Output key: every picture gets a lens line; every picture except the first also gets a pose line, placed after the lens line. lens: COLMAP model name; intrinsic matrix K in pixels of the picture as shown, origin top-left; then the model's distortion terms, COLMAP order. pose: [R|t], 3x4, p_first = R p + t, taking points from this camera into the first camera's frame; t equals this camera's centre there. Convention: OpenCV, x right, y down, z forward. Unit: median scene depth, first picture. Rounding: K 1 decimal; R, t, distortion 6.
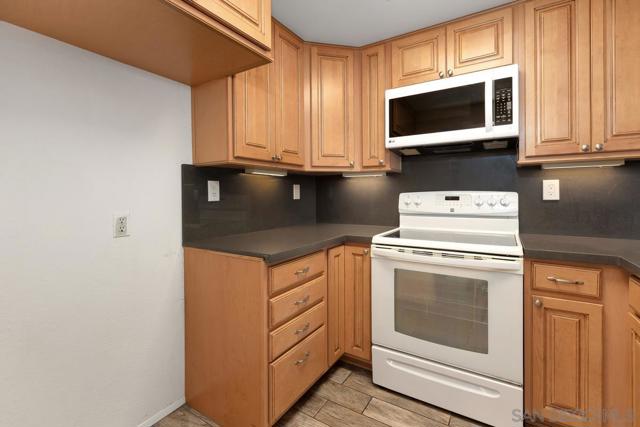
lens RADIAL K [[288.5, 0, 321.2], [0, 288.5, 196.0], [0, 0, 1]] dist [-0.000910, -0.000625]
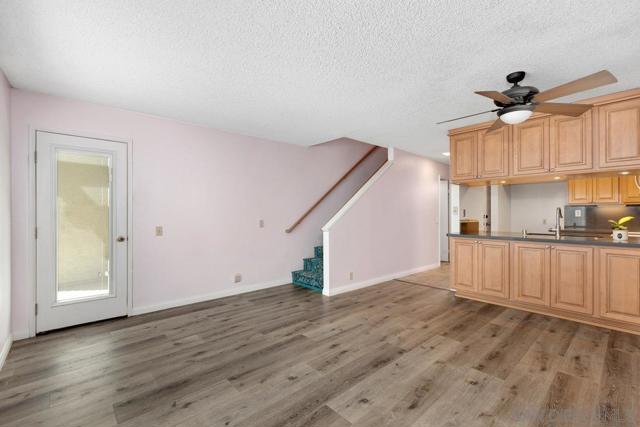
lens RADIAL K [[285.0, 0, 319.1], [0, 285.0, 213.6], [0, 0, 1]] dist [-0.000372, -0.000403]
pose [[-0.277938, 0.008639, -0.960560, 3.329028], [0.000164, 0.999960, 0.008946, -0.044130], [0.960599, 0.002329, -0.277928, -0.807878]]
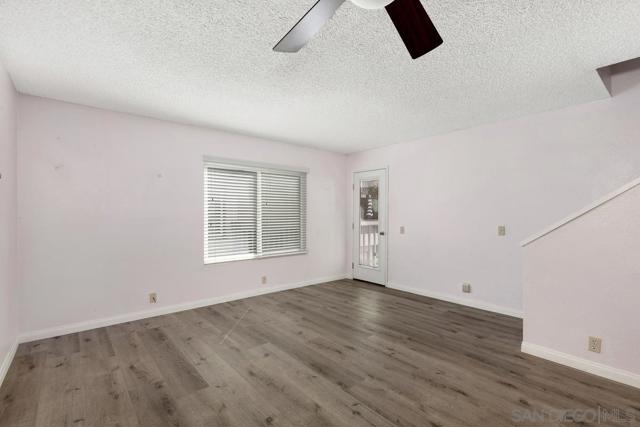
lens RADIAL K [[290.3, 0, 318.4], [0, 290.3, 207.5], [0, 0, 1]] dist [0.001774, -0.000011]
pose [[-0.951644, 0.010631, 0.307019, 1.571957], [0.003164, 0.999687, -0.024809, -0.047467], [-0.307186, -0.022637, -0.951380, 0.387767]]
